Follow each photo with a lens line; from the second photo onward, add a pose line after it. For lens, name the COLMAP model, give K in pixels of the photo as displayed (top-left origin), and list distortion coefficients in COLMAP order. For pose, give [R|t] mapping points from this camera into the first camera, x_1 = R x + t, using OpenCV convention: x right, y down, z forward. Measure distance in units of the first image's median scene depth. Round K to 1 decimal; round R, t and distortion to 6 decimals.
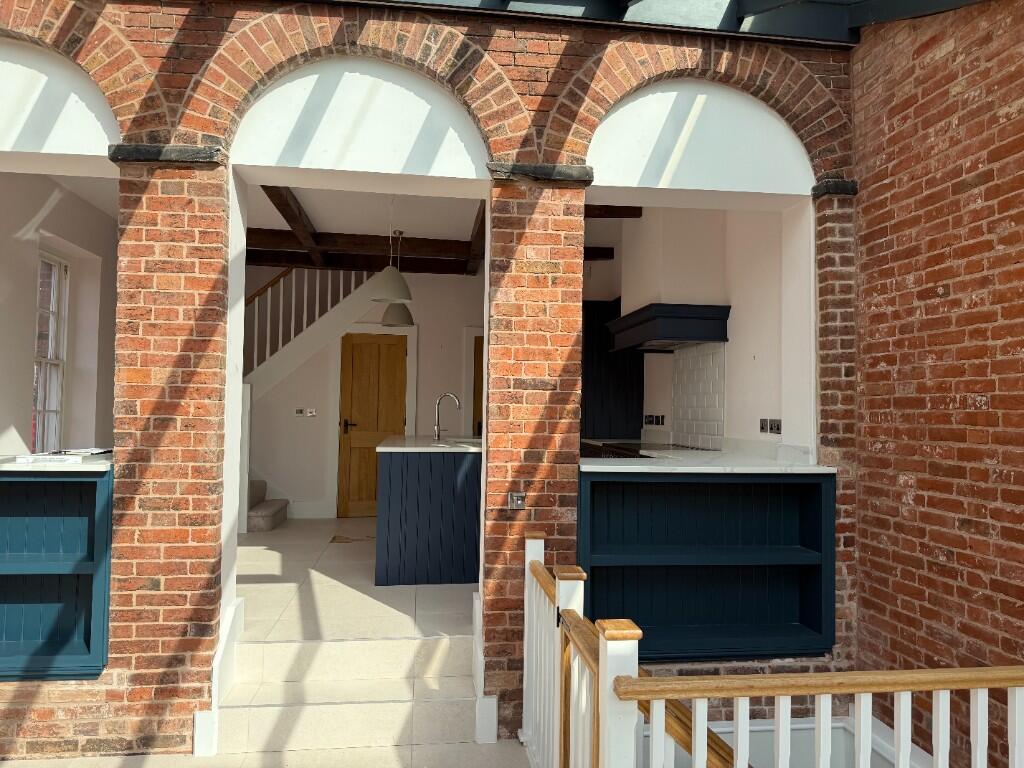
lens RADIAL K [[699.3, 0, 514.9], [0, 699.3, 385.3], [0, 0, 1]] dist [0.107523, -0.152353]
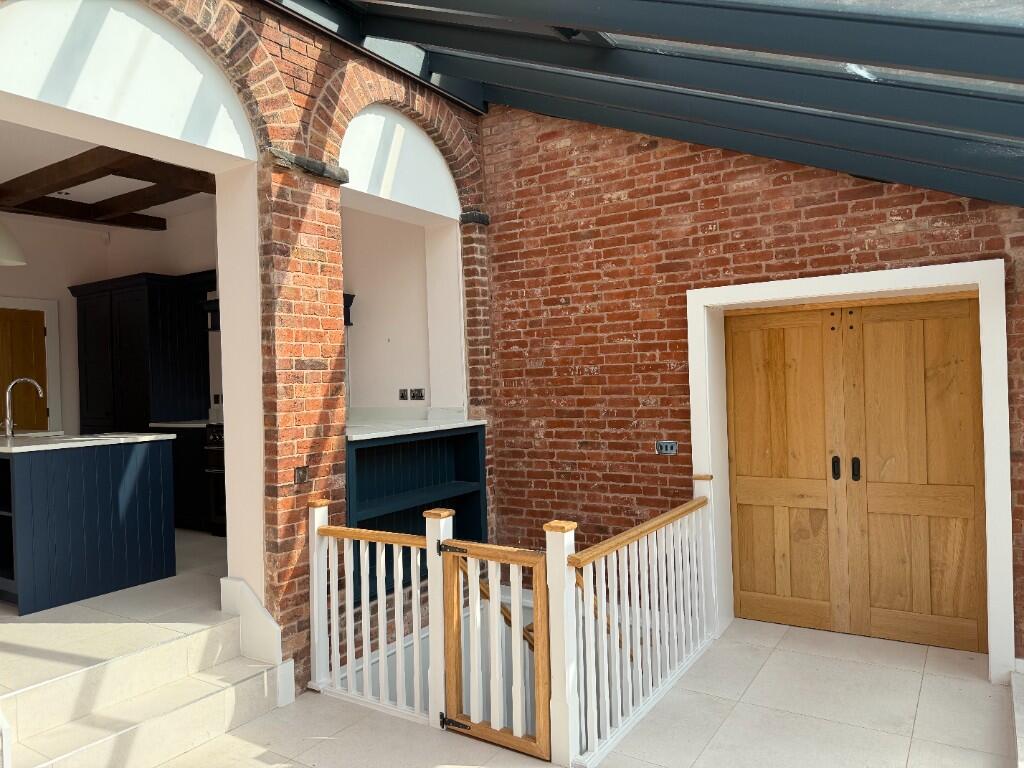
lens RADIAL K [[699.3, 0, 514.9], [0, 699.3, 385.3], [0, 0, 1]] dist [0.107523, -0.152353]
pose [[0.653839, -0.041608, 0.755489, -0.590602], [0.015664, 0.999017, 0.041464, -0.010333], [-0.756472, -0.015277, 0.653848, 0.054864]]
